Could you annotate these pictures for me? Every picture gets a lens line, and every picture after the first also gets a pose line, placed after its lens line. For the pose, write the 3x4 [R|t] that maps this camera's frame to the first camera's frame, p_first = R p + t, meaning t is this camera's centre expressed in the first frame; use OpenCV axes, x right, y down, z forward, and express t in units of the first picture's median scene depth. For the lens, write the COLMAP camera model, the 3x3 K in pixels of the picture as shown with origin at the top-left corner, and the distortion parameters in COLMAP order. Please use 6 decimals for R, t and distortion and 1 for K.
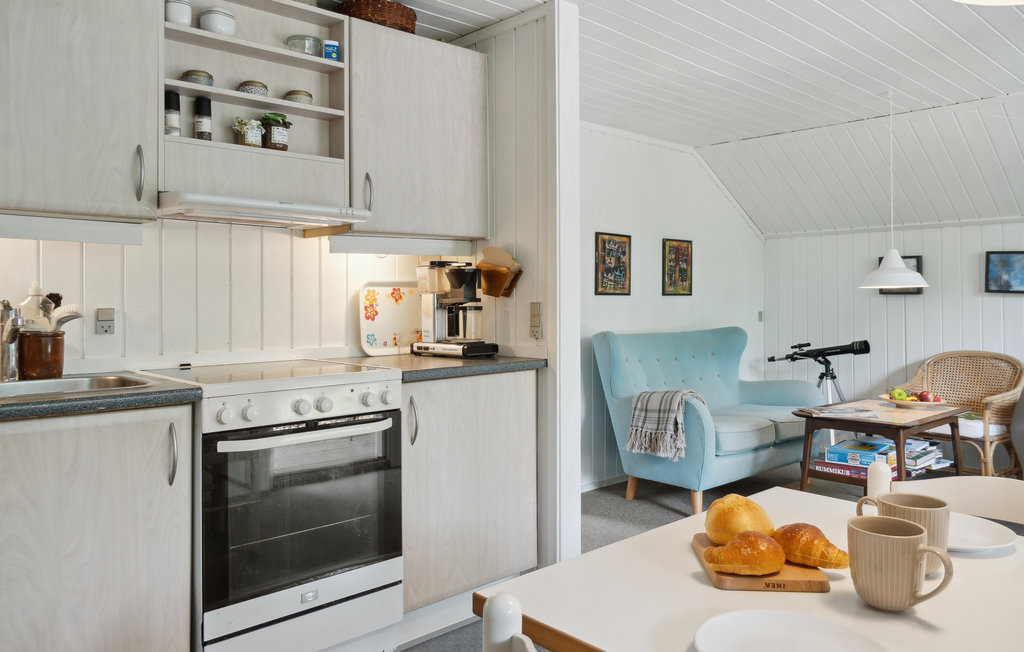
lens RADIAL K [[771.7, 0, 514.1], [0, 771.7, 293.3], [0, 0, 1]] dist [0.027159, 0.002892]
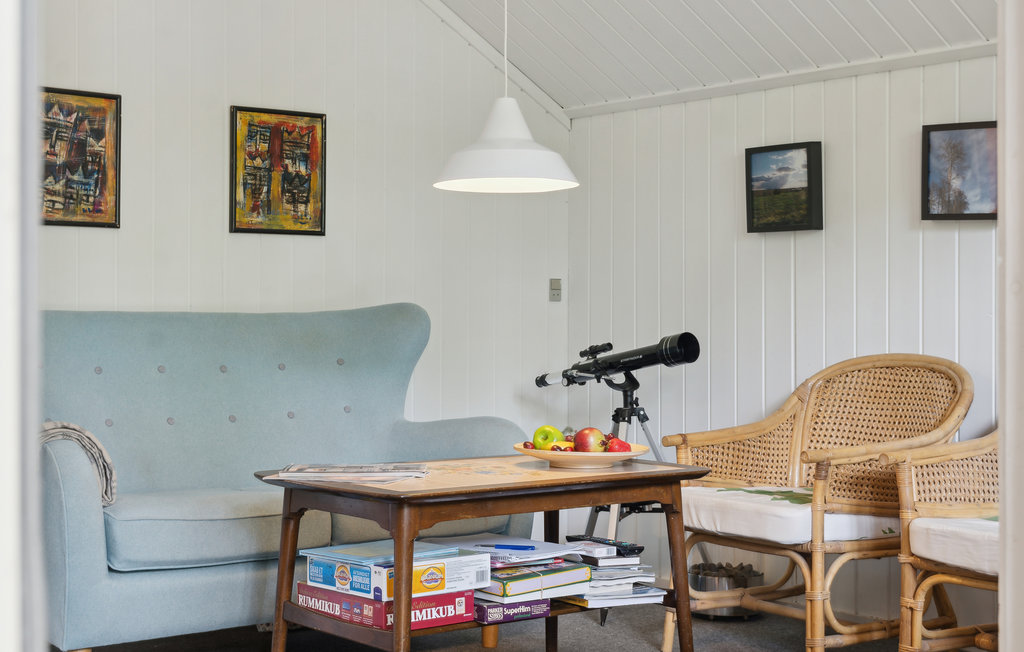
lens RADIAL K [[1547.5, 0, 511.8], [0, 1547.5, 325.1], [0, 0, 1]] dist [0.015835, 0.000000]
pose [[0.996074, 0.002536, -0.088490, 0.453582], [-0.001229, 0.999889, 0.014820, 0.045254], [0.088517, -0.014654, 0.995967, 0.114803]]
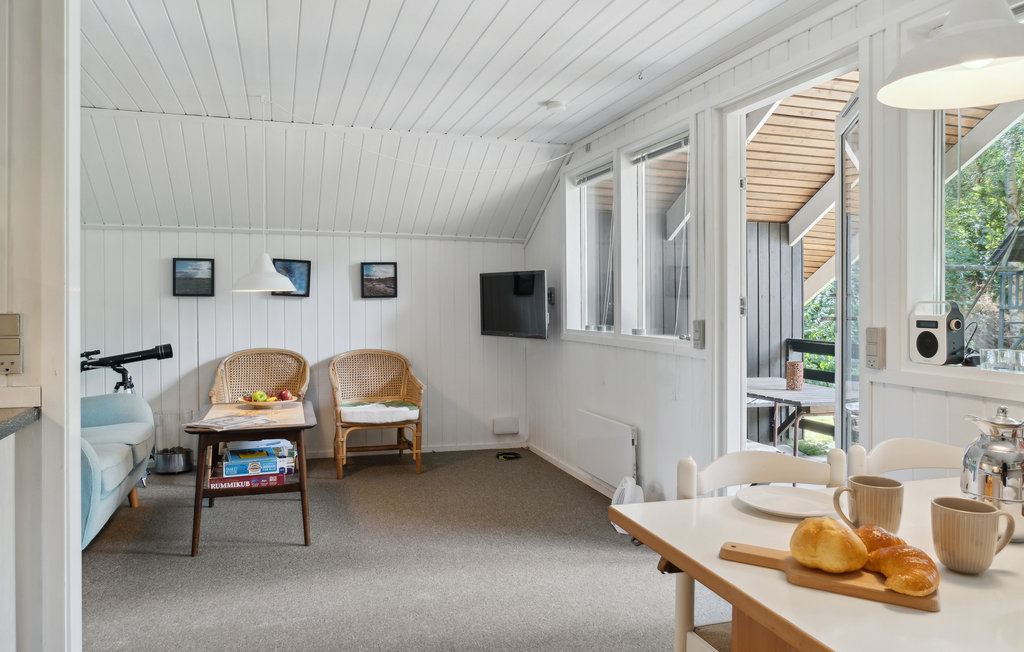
lens RADIAL K [[720.7, 0, 518.0], [0, 720.7, 301.7], [0, 0, 1]] dist [-0.026427, -0.002180]
pose [[0.428677, -0.000568, 0.903457, -0.171136], [-0.011670, 0.999913, 0.006165, -0.002384], [-0.903382, -0.013186, 0.428633, 0.242455]]
